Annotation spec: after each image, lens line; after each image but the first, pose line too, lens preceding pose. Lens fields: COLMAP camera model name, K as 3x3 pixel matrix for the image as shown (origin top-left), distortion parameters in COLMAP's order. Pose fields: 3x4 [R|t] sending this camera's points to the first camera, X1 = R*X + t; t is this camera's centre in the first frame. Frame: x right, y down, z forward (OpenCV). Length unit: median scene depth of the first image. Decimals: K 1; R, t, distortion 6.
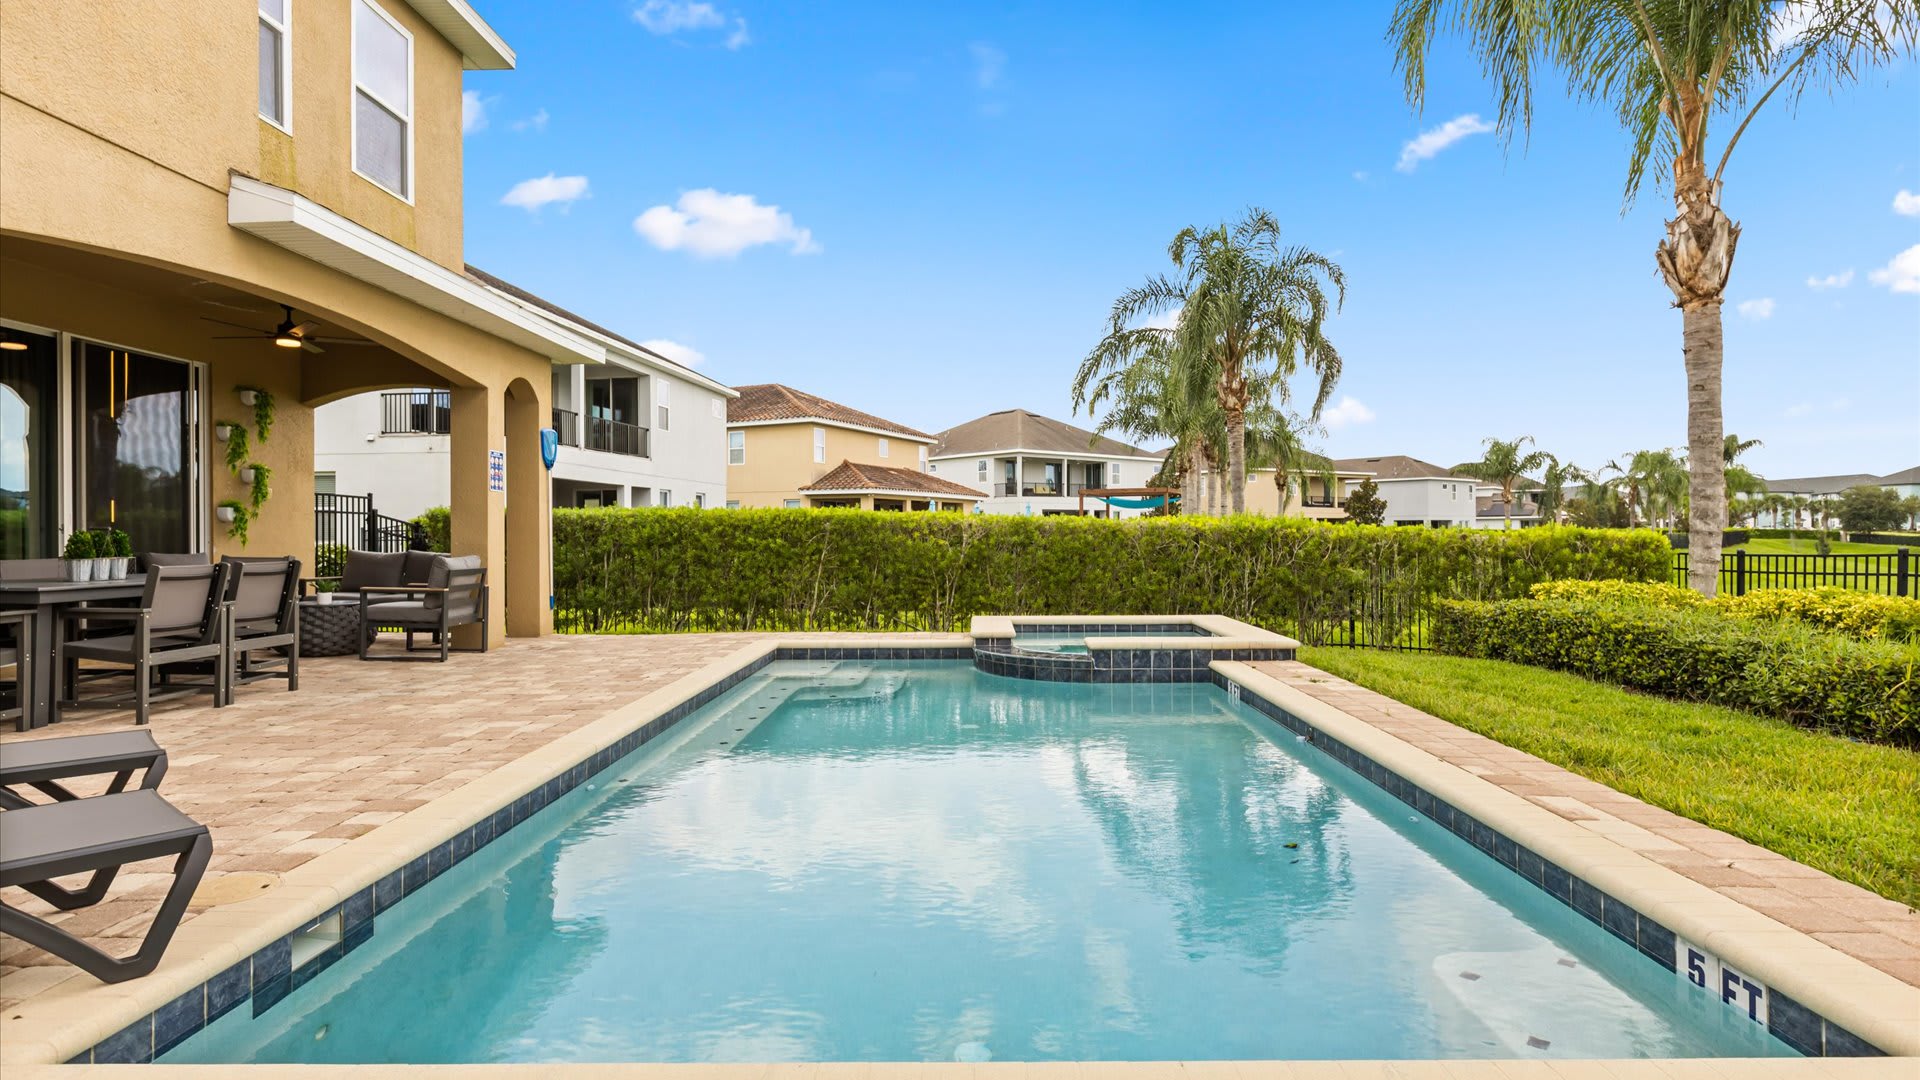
lens RADIAL K [[1004.9, 0, 962.3], [0, 1004.9, 531.9], [0, 0, 1]] dist [-0.004006, -0.002320]
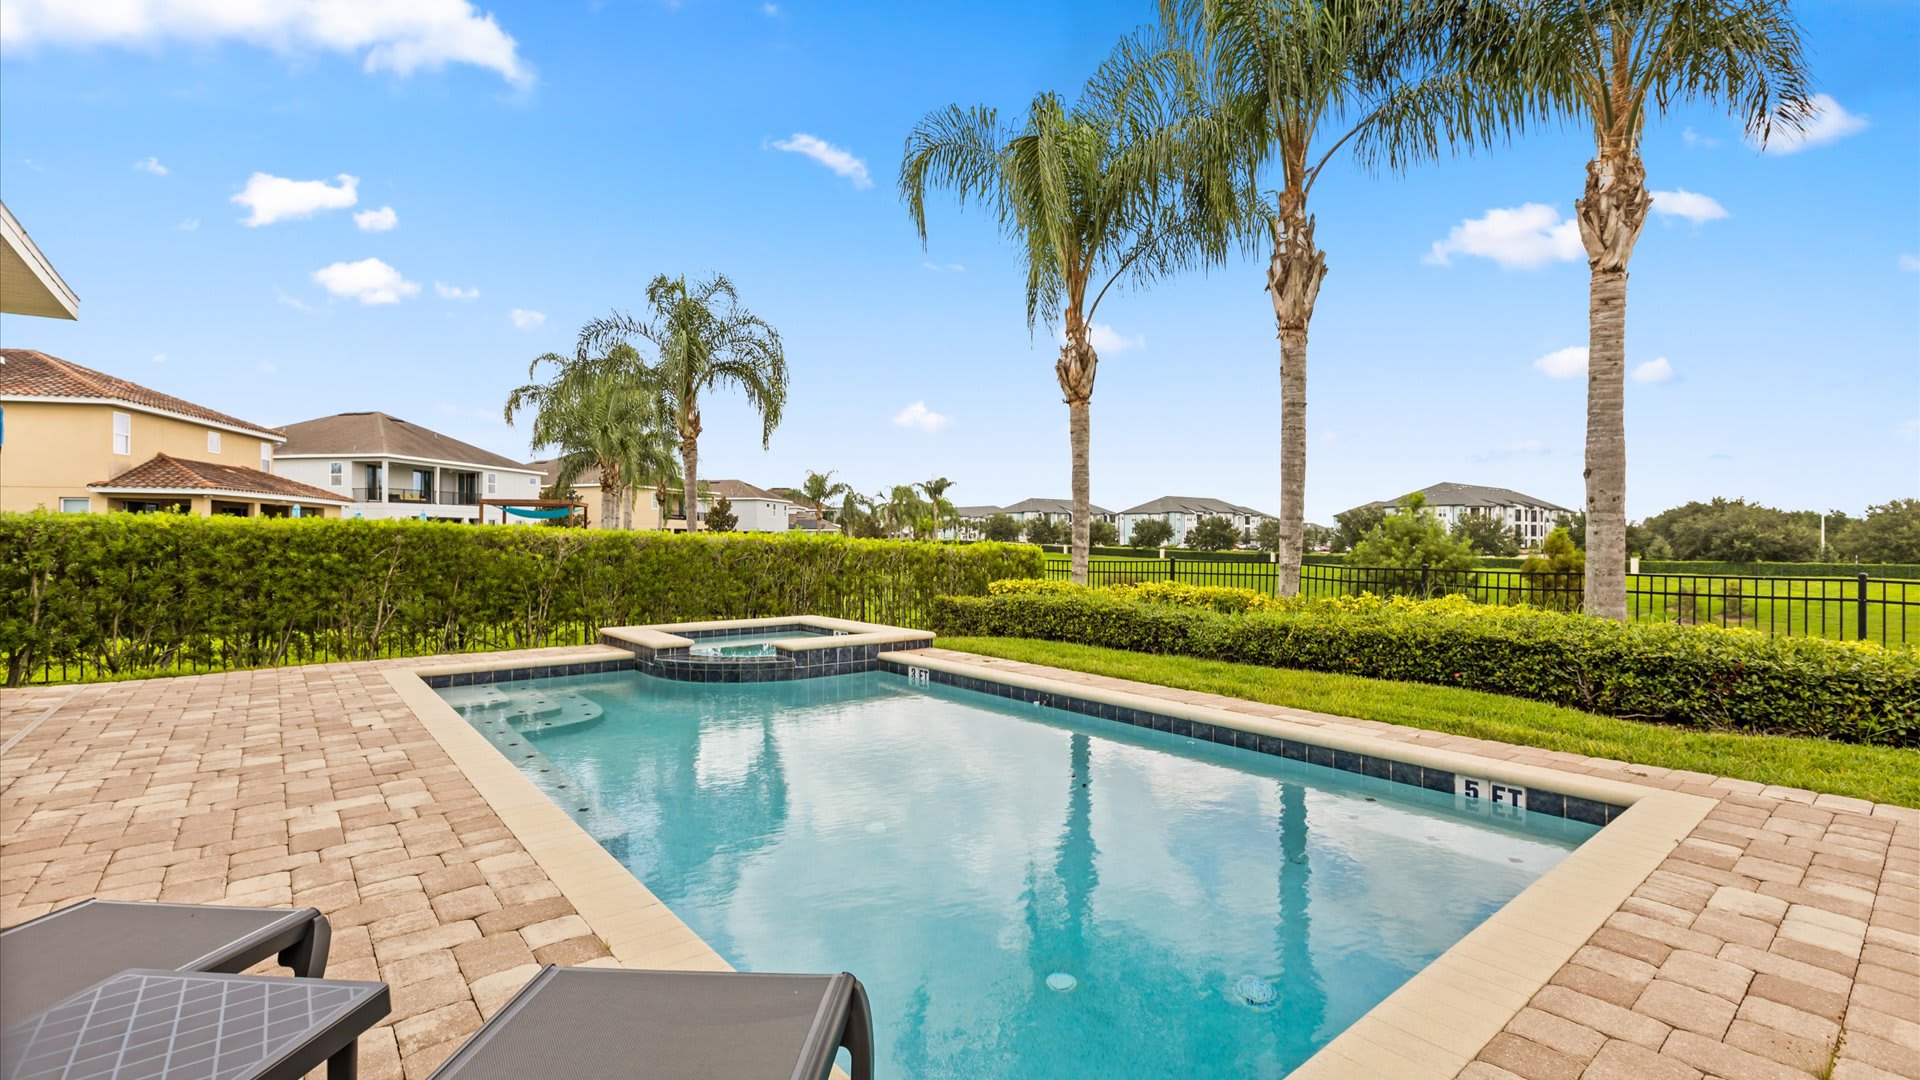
lens RADIAL K [[847.3, 0, 962.1], [0, 847.3, 529.1], [0, 0, 1]] dist [-0.002115, 0.000190]
pose [[0.765260, 0.014305, 0.643563, -0.238150], [-0.006445, 0.999873, -0.014562, -0.006859], [-0.643690, 0.006996, 0.765255, 0.086701]]
